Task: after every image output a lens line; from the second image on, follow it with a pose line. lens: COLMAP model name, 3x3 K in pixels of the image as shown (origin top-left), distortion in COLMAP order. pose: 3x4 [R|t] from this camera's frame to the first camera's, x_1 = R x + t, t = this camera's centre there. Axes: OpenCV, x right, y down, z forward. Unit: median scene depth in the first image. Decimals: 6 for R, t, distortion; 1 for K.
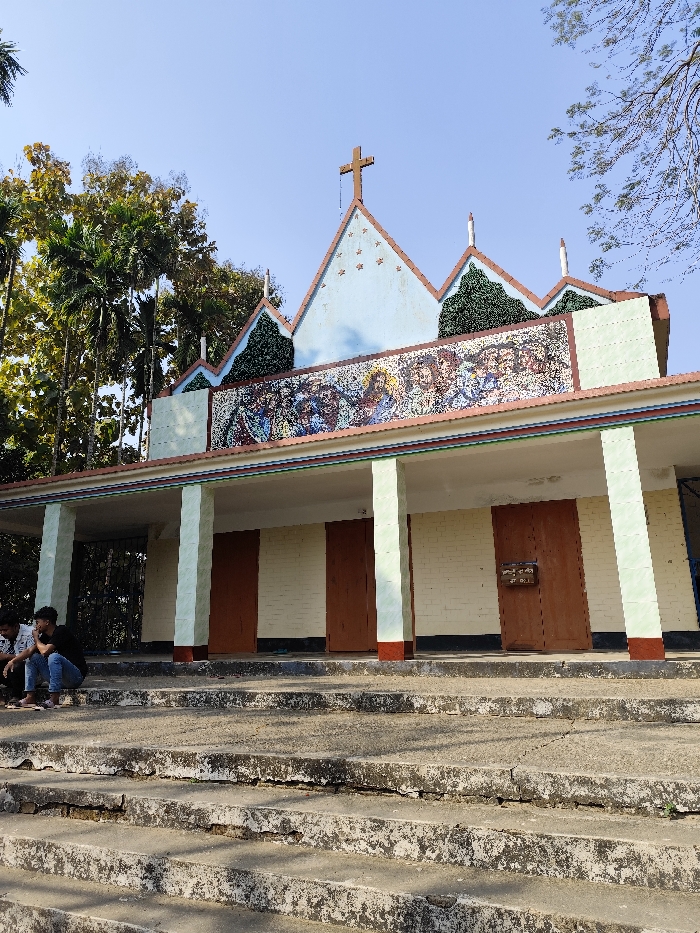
lens RADIAL K [[629.8, 0, 368.1], [0, 629.8, 470.5], [0, 0, 1]] dist [0.018491, -0.018110]
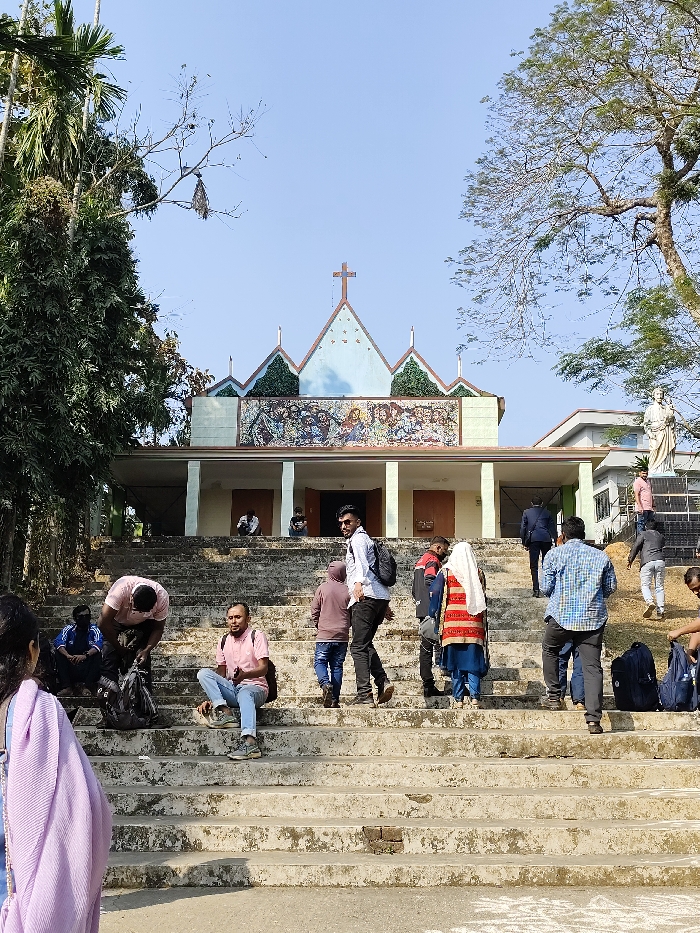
lens RADIAL K [[1031.7, 0, 347.9], [0, 1031.7, 468.4], [0, 0, 1]] dist [0.010121, 0.000000]
pose [[0.925636, 0.122275, 0.358117, -1.053177], [-0.124965, 0.992037, -0.015718, 0.061293], [-0.357187, -0.030203, 0.933545, -1.756184]]
